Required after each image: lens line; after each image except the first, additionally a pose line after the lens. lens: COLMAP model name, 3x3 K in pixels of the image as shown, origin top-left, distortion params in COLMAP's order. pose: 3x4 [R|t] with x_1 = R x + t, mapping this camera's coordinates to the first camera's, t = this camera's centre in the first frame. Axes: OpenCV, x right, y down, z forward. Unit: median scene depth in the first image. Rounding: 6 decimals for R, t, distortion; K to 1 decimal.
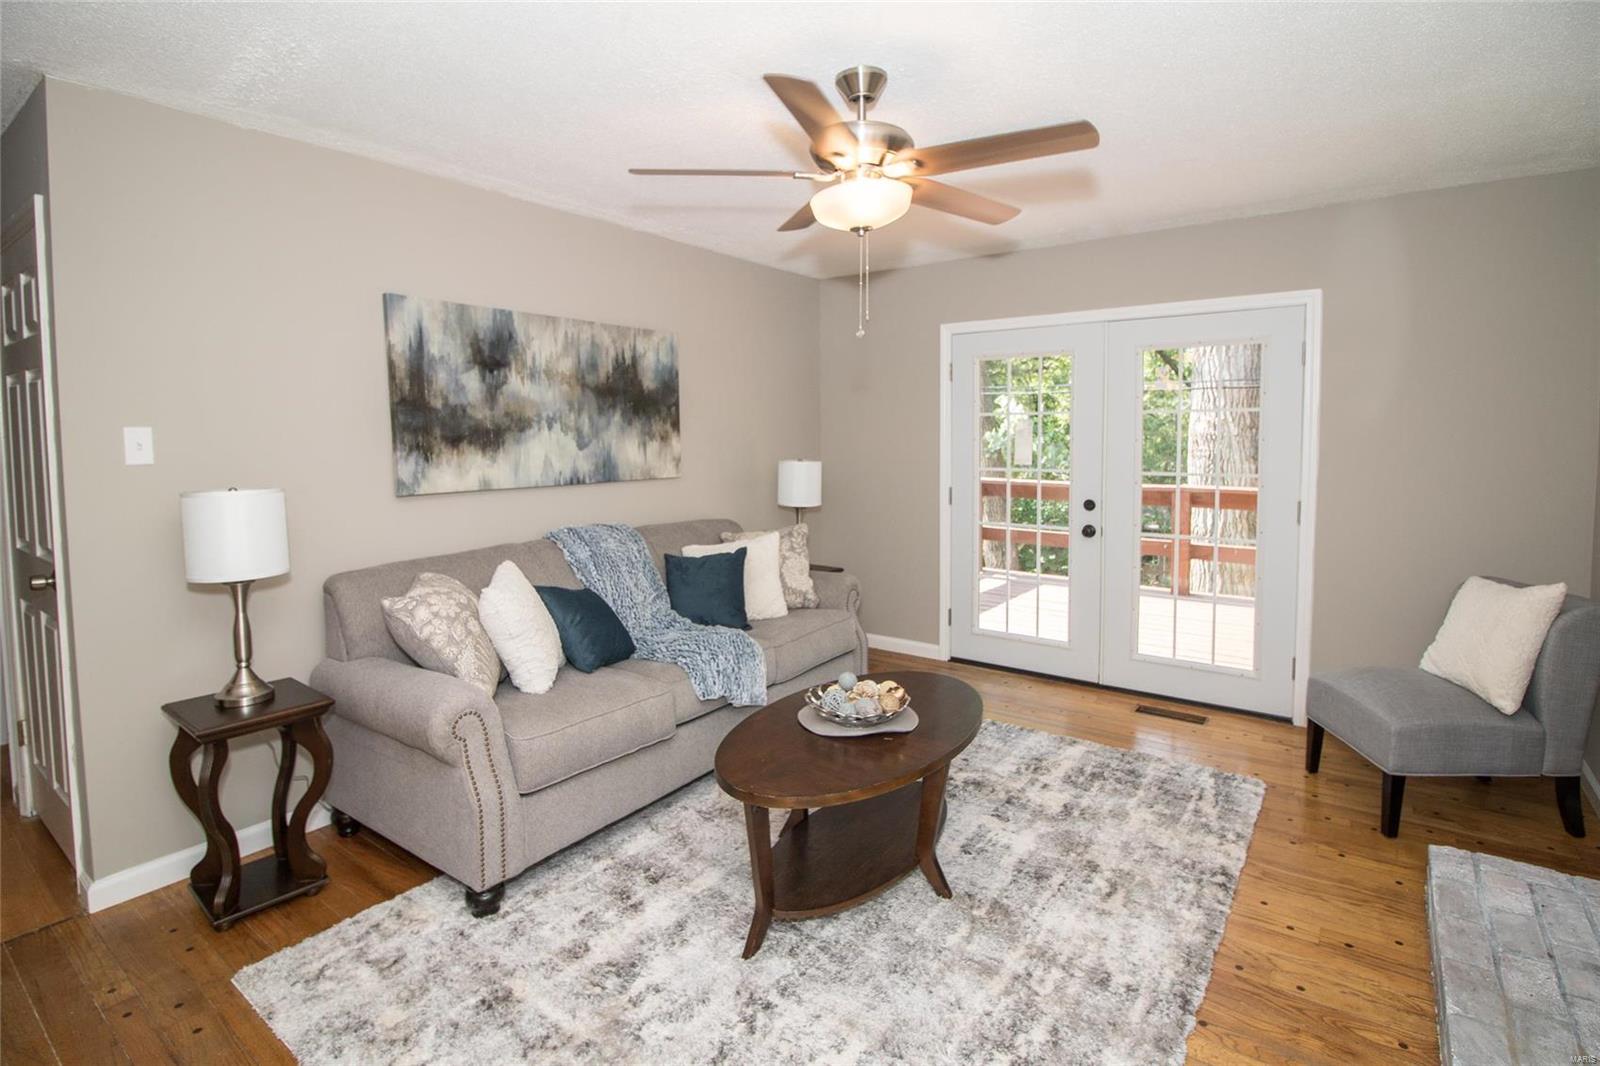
lens RADIAL K [[780.3, 0, 803.8], [0, 780.3, 521.2], [0, 0, 1]] dist [-0.000483, -0.004315]
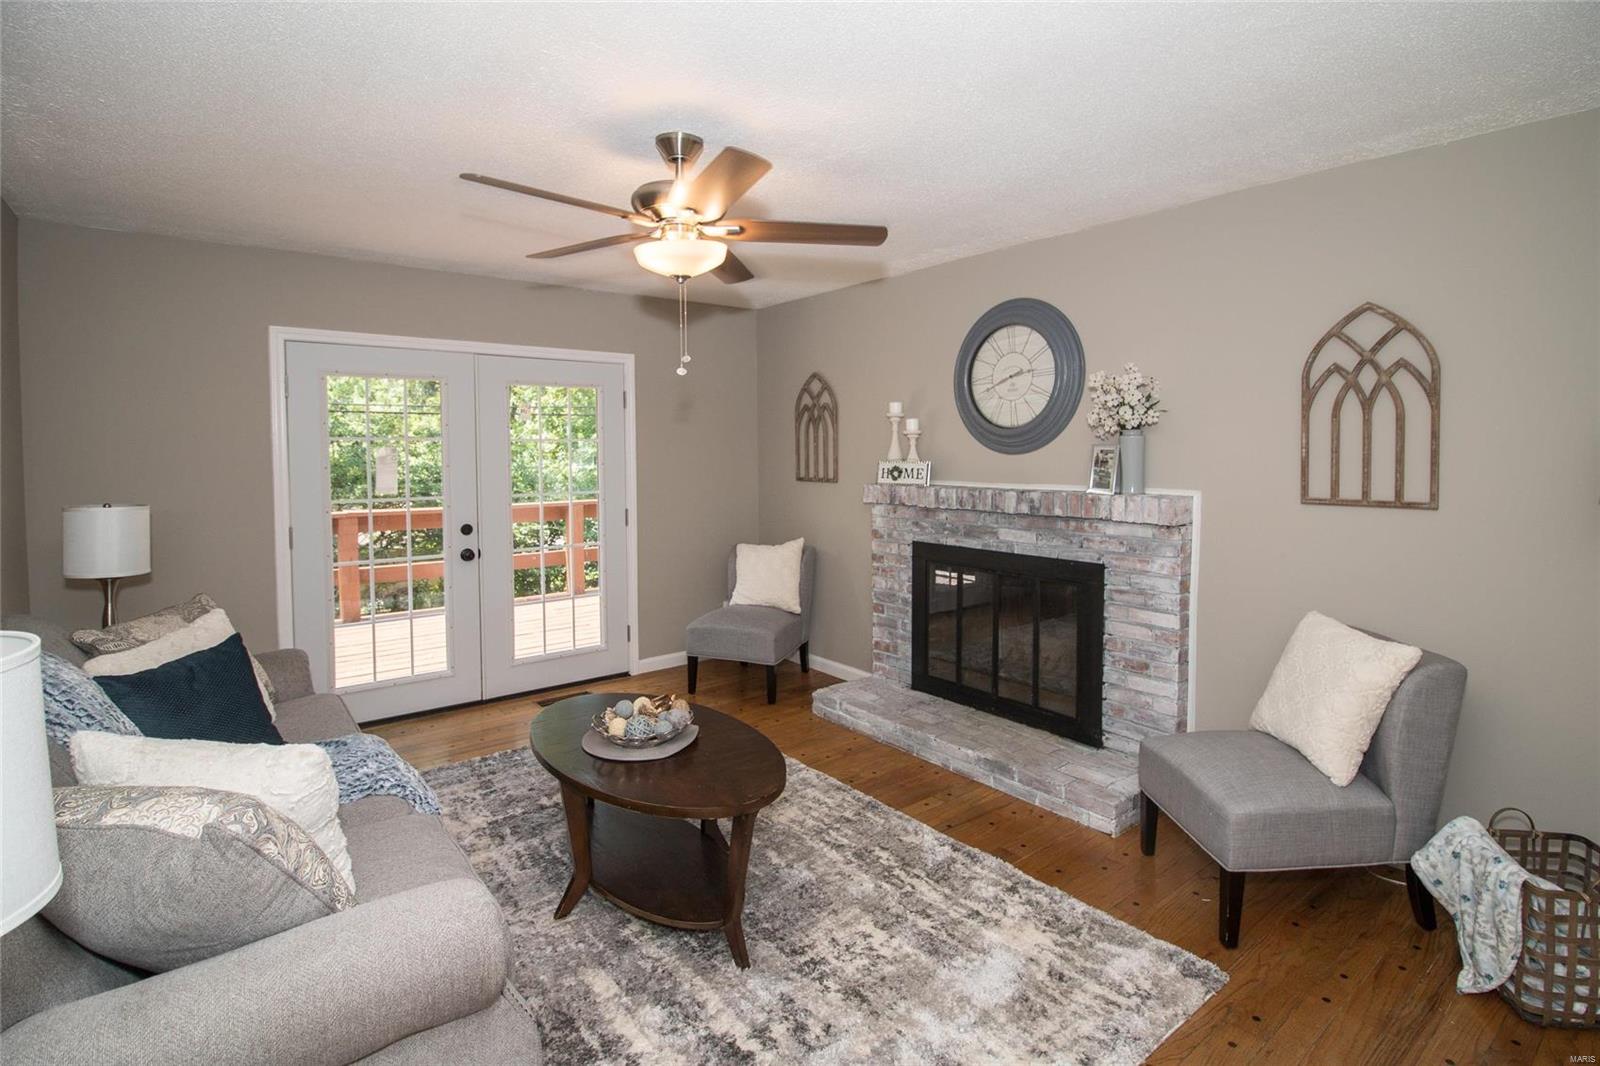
lens RADIAL K [[780.3, 0, 806.5], [0, 780.3, 518.1], [0, 0, 1]] dist [-0.000483, -0.004315]
pose [[0.228397, -0.065549, 0.971359, -0.547230], [0.094781, 0.994488, 0.044824, -0.040344], [-0.968943, 0.081829, 0.233351, 0.334313]]
